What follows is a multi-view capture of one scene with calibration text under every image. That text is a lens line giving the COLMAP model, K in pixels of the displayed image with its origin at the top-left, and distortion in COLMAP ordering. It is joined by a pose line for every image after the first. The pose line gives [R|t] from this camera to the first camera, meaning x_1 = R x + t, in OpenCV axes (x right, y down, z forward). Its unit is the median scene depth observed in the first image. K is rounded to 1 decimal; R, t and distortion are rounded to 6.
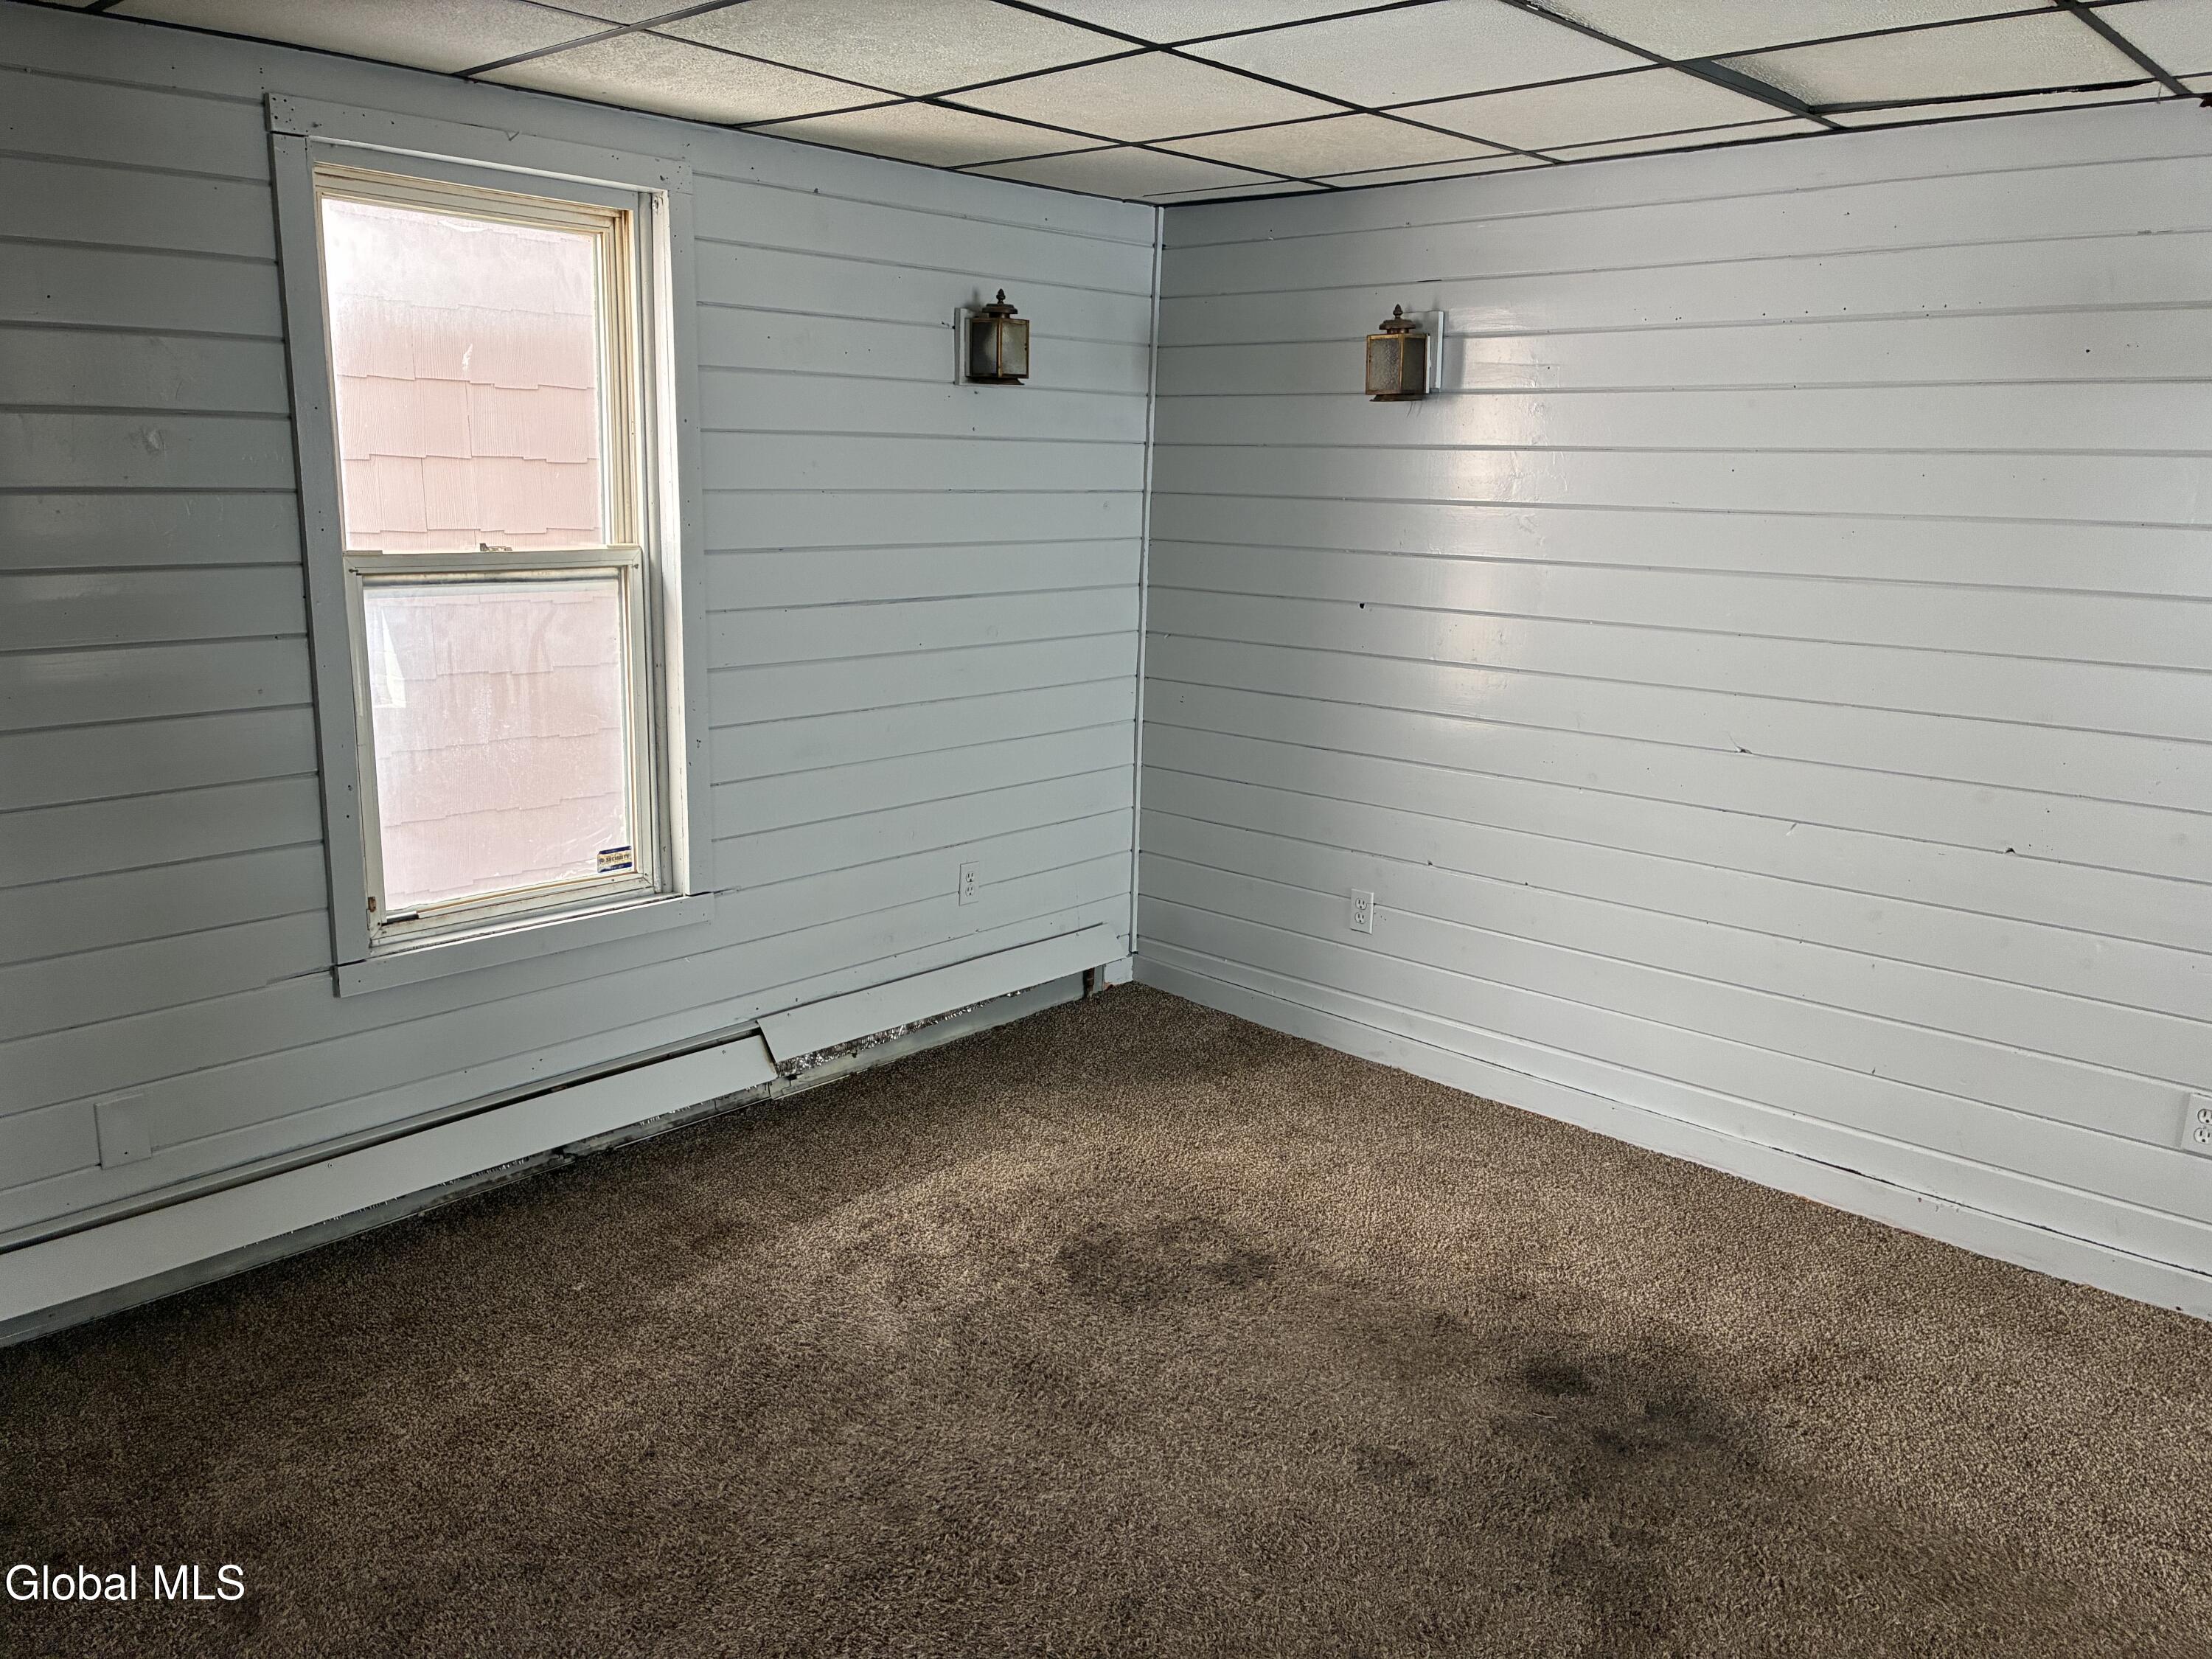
lens RADIAL K [[1658.8, 0, 1106.3], [0, 1658.8, 810.1], [0, 0, 1]] dist [0.021868, 0.004694]
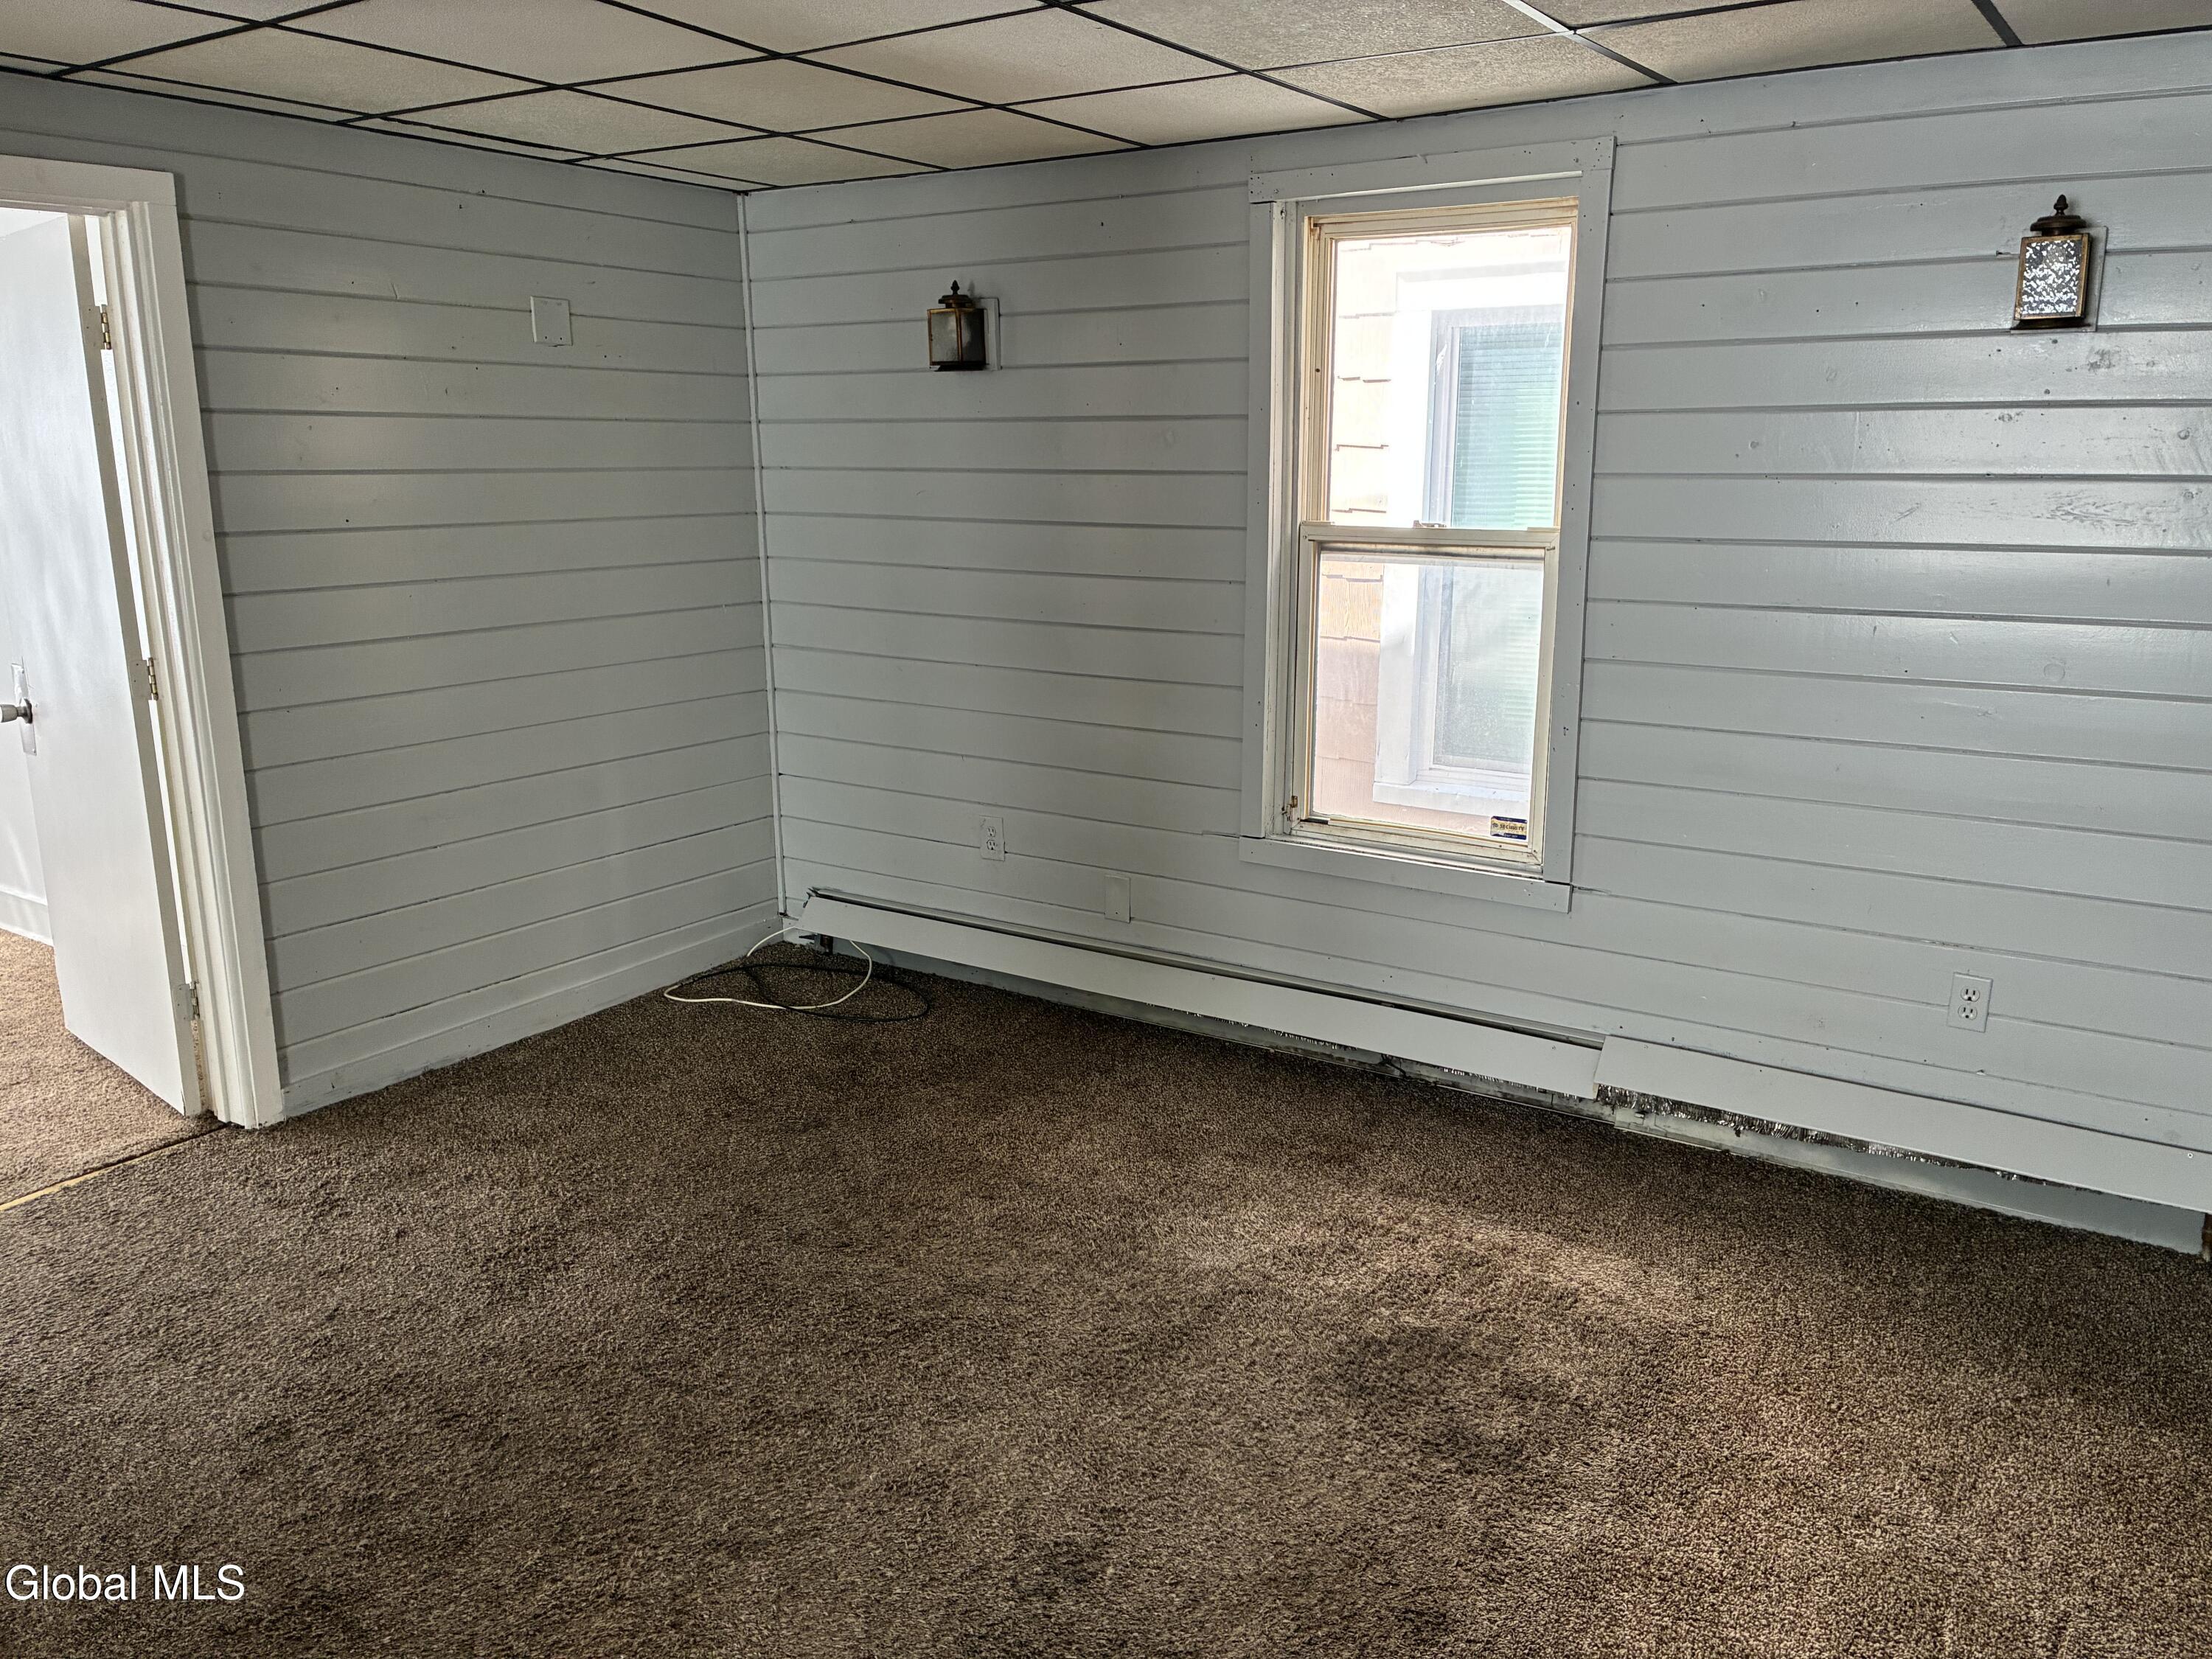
lens RADIAL K [[1690.4, 0, 1106.0], [0, 1690.4, 829.5], [0, 0, 1]] dist [0.005156, 0.001757]
pose [[0.144154, 0.207748, -0.967502, 0.740792], [-0.193850, 0.964699, 0.178263, -0.116900], [0.970382, 0.161852, 0.179338, 0.599443]]
